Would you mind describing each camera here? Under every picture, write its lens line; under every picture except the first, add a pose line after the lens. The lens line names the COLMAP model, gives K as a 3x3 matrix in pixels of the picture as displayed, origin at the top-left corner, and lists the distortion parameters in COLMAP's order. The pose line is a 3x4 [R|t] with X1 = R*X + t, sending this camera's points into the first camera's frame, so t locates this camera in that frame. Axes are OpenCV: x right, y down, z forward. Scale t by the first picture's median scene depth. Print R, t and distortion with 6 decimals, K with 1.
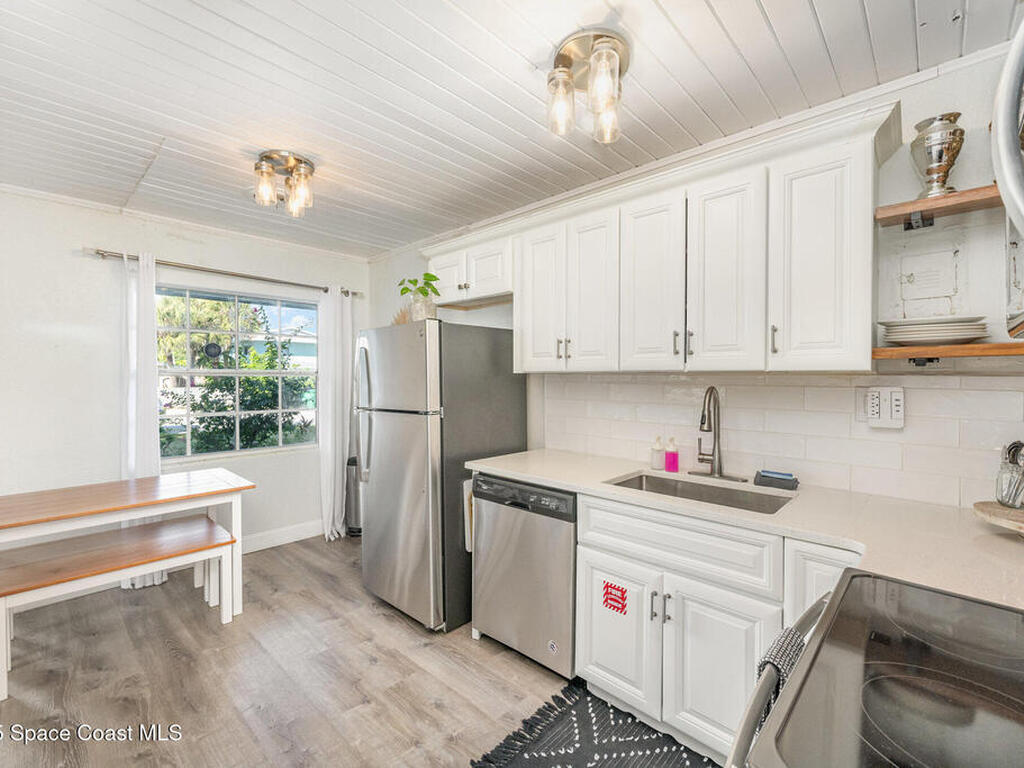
lens RADIAL K [[458.5, 0, 512.6], [0, 458.5, 381.6], [0, 0, 1]] dist [0.002858, 0.000466]
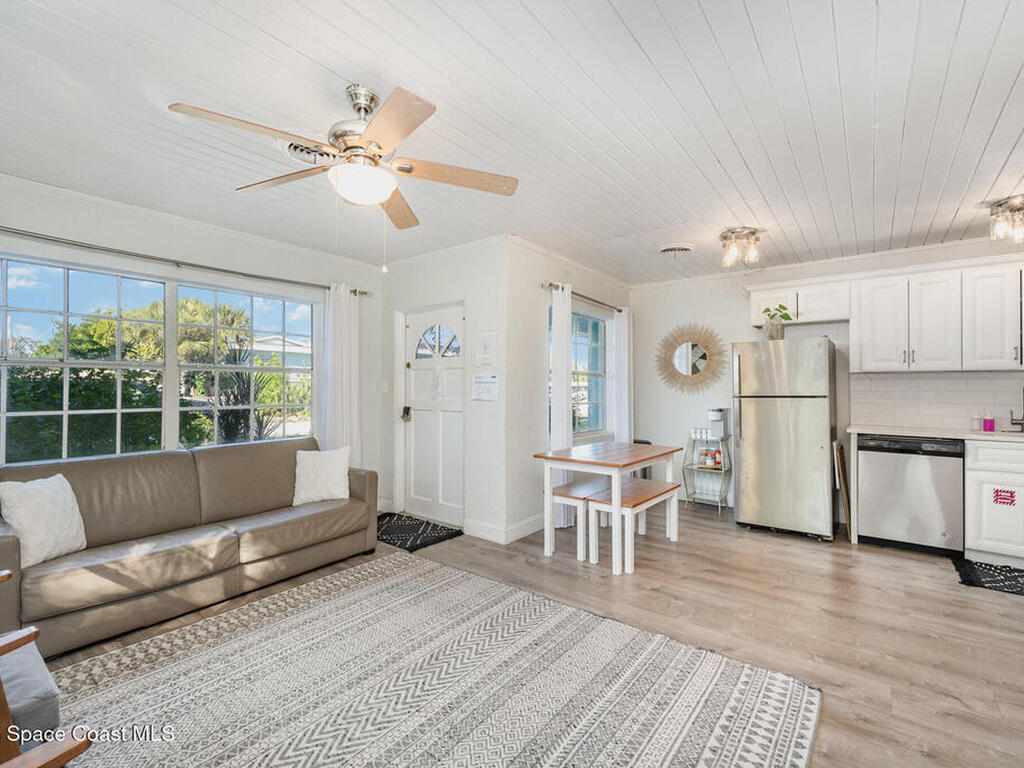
lens RADIAL K [[458.5, 0, 512.6], [0, 458.5, 385.8], [0, 0, 1]] dist [0.002858, 0.000466]
pose [[0.996050, 0.004970, 0.088654, -1.625902], [-0.003632, 0.999877, -0.015243, 0.070233], [-0.088718, 0.014861, 0.995946, -0.534675]]
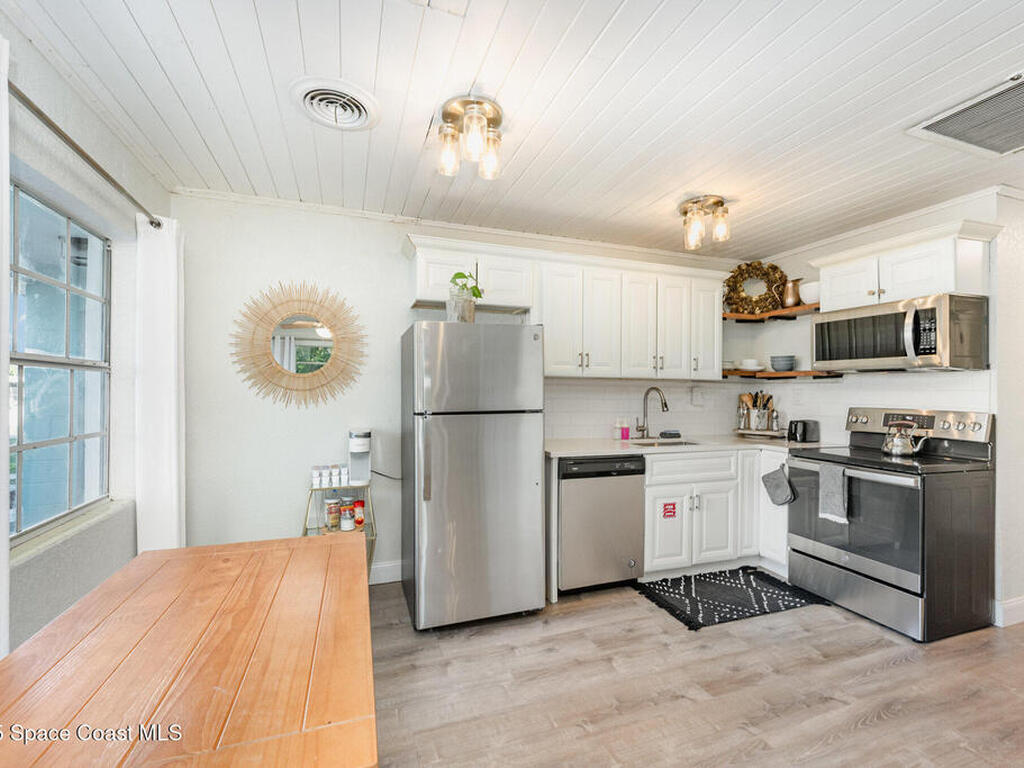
lens RADIAL K [[458.5, 0, 510.0], [0, 458.5, 386.1], [0, 0, 1]] dist [0.002858, 0.000466]
pose [[0.459519, 0.007658, 0.888135, -1.404578], [0.002063, 0.999951, -0.009690, 0.022681], [-0.888166, 0.006284, 0.459481, 0.664572]]
